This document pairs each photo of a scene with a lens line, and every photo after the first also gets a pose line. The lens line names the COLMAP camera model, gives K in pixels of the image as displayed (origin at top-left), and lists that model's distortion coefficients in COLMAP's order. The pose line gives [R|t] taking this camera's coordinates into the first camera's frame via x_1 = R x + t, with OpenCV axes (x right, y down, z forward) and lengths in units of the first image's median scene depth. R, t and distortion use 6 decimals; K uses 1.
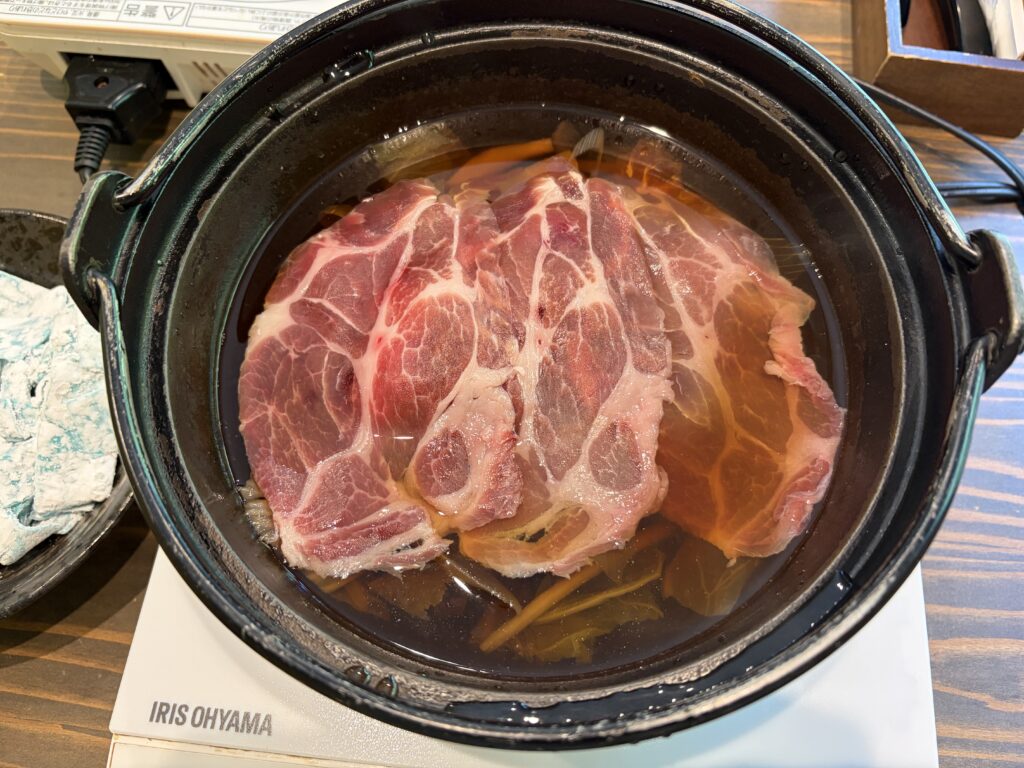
lens RADIAL K [[775.7, 0, 515.5], [0, 775.7, 351.0], [0, 0, 1]] dist [-0.007779, -0.012903]
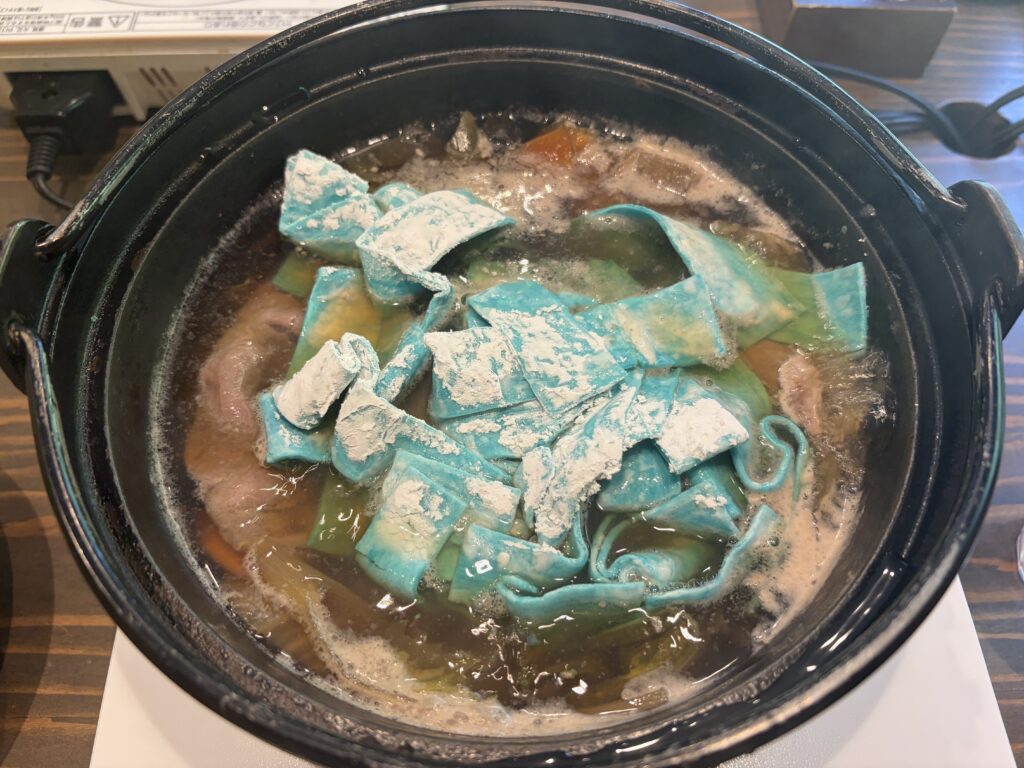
lens RADIAL K [[781.5, 0, 513.3], [0, 781.5, 353.8], [0, 0, 1]] dist [-0.008091, -0.013750]
pose [[0.990755, -0.116850, 0.068923, -0.041445], [0.123744, 0.986627, -0.106089, 0.079233], [-0.055605, 0.113637, 0.991965, 0.078688]]
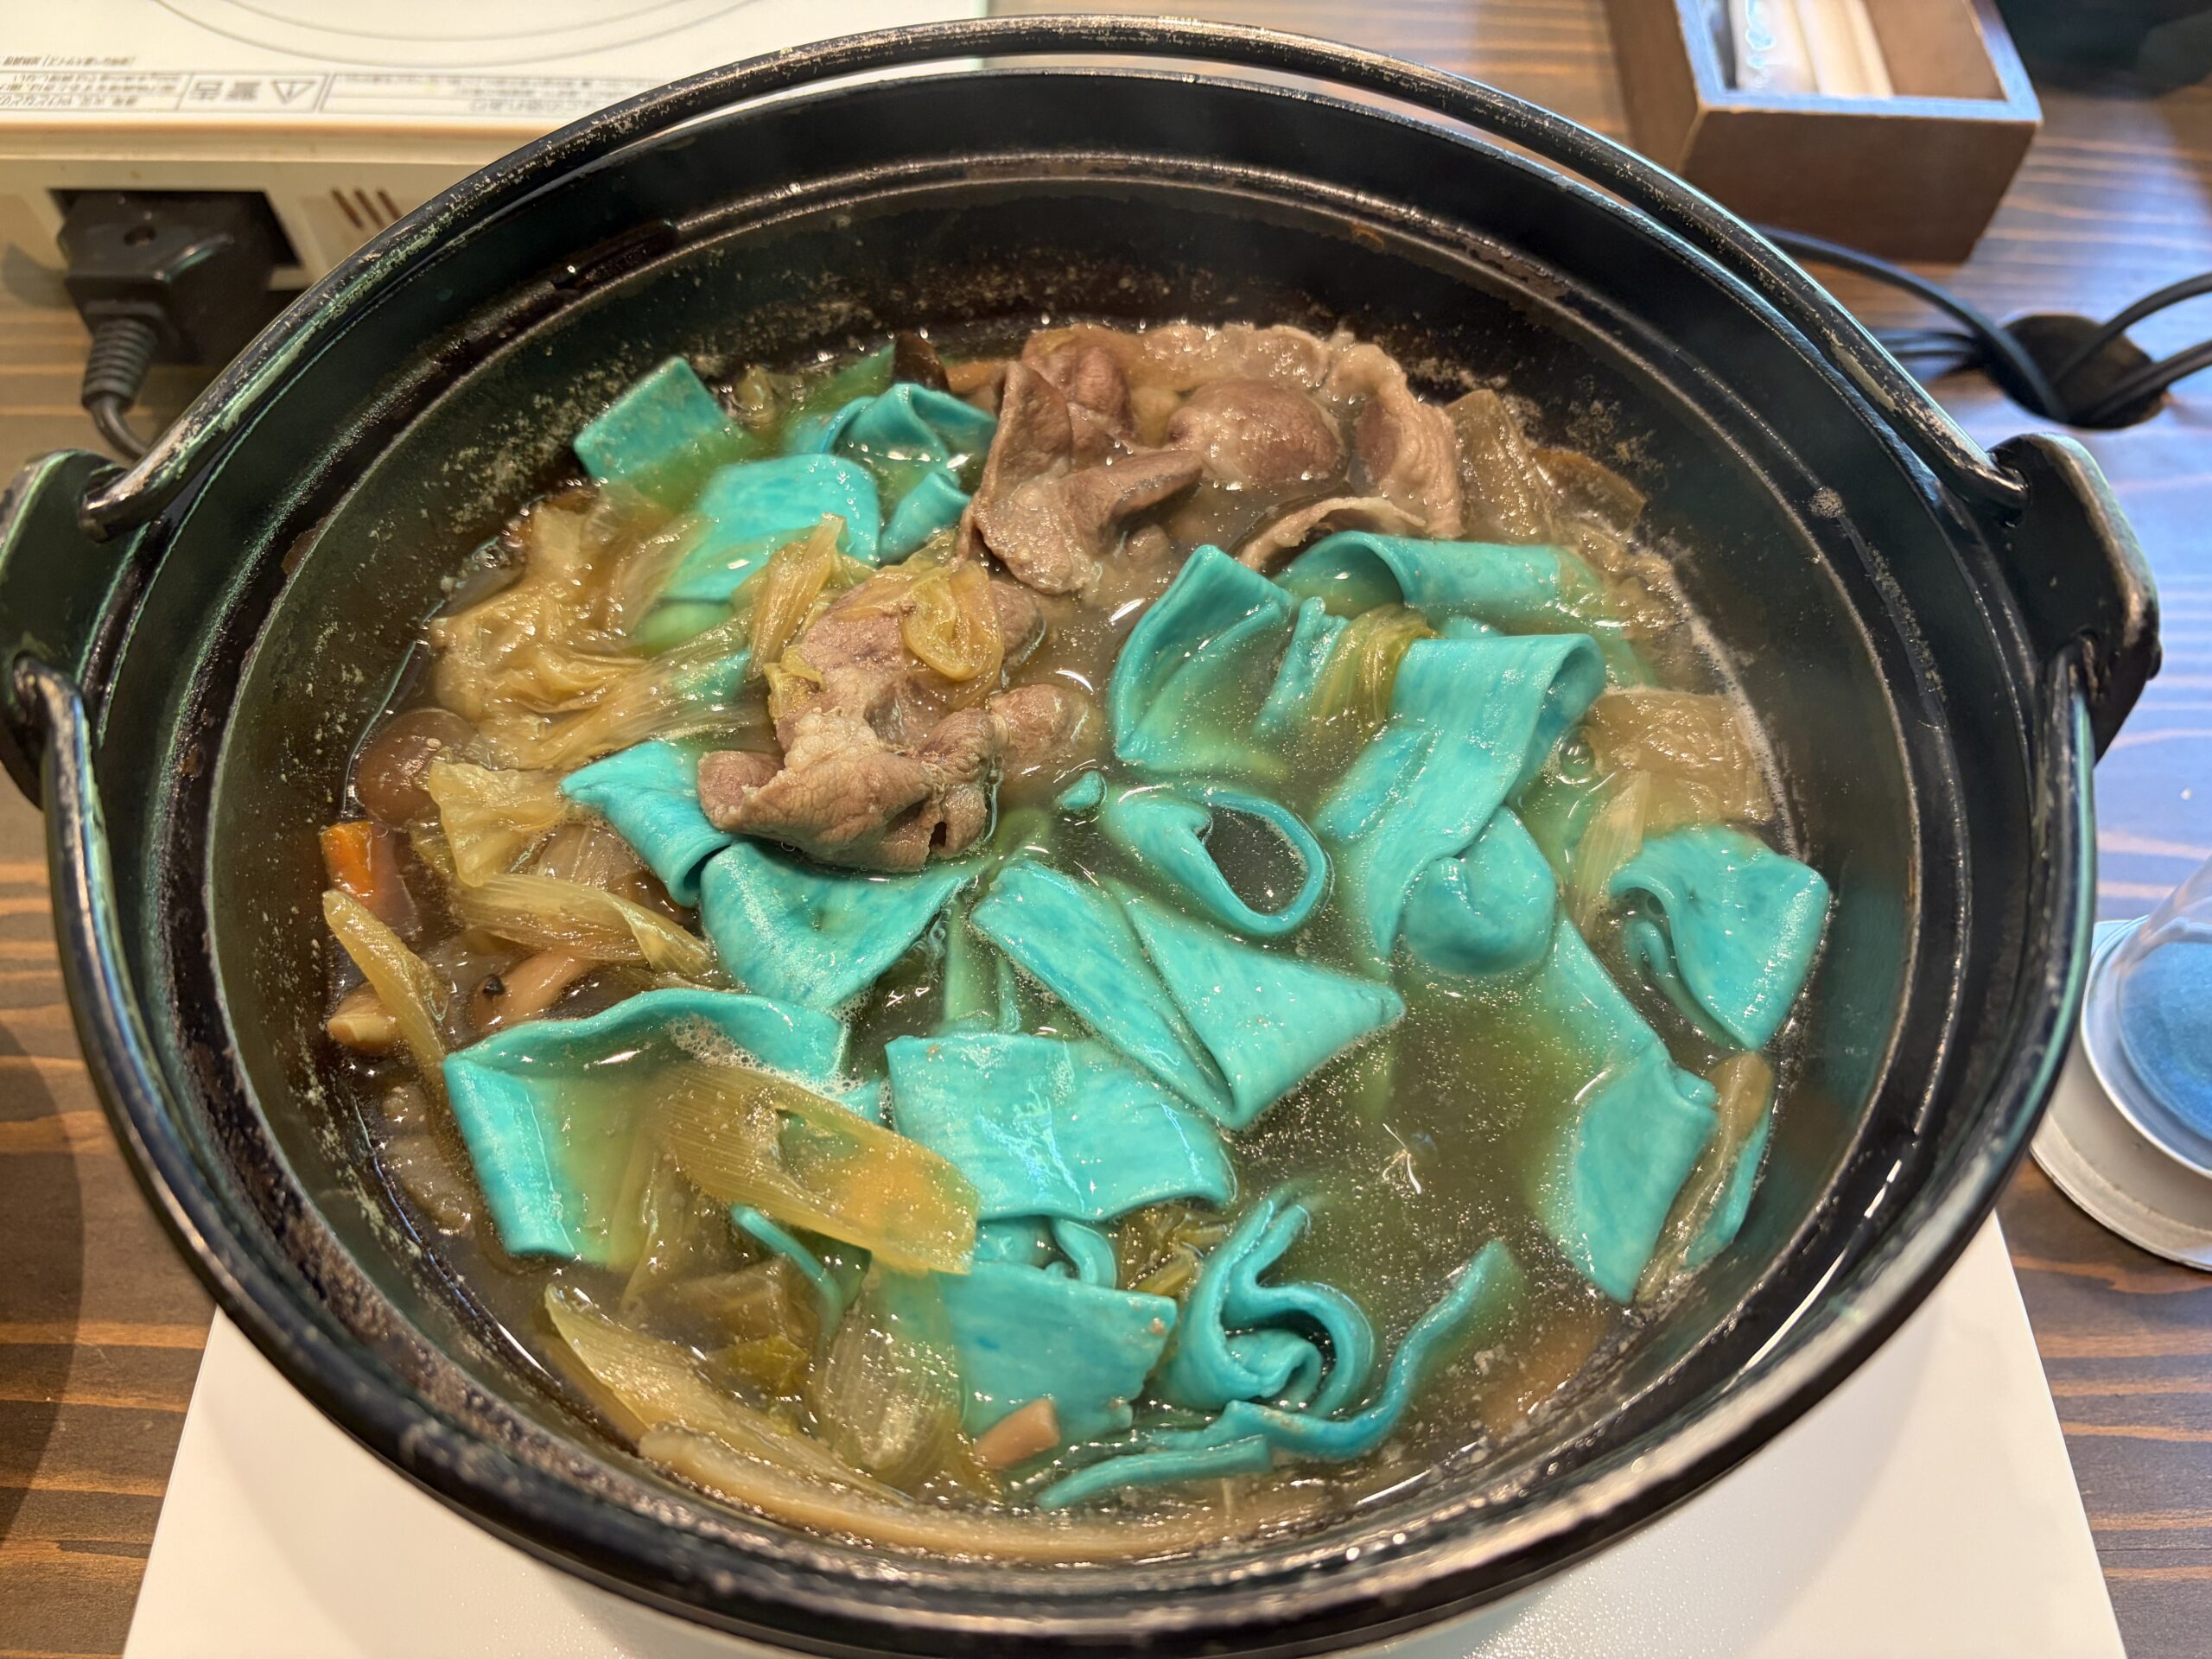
lens RADIAL K [[1675.7, 0, 1113.6], [0, 1675.7, 758.2], [0, 0, 1]] dist [-0.007779, -0.012903]
pose [[0.993695, -0.083450, 0.074872, -0.026122], [0.094509, 0.982750, -0.158966, 0.125390], [-0.060315, 0.165040, 0.984441, 0.065750]]
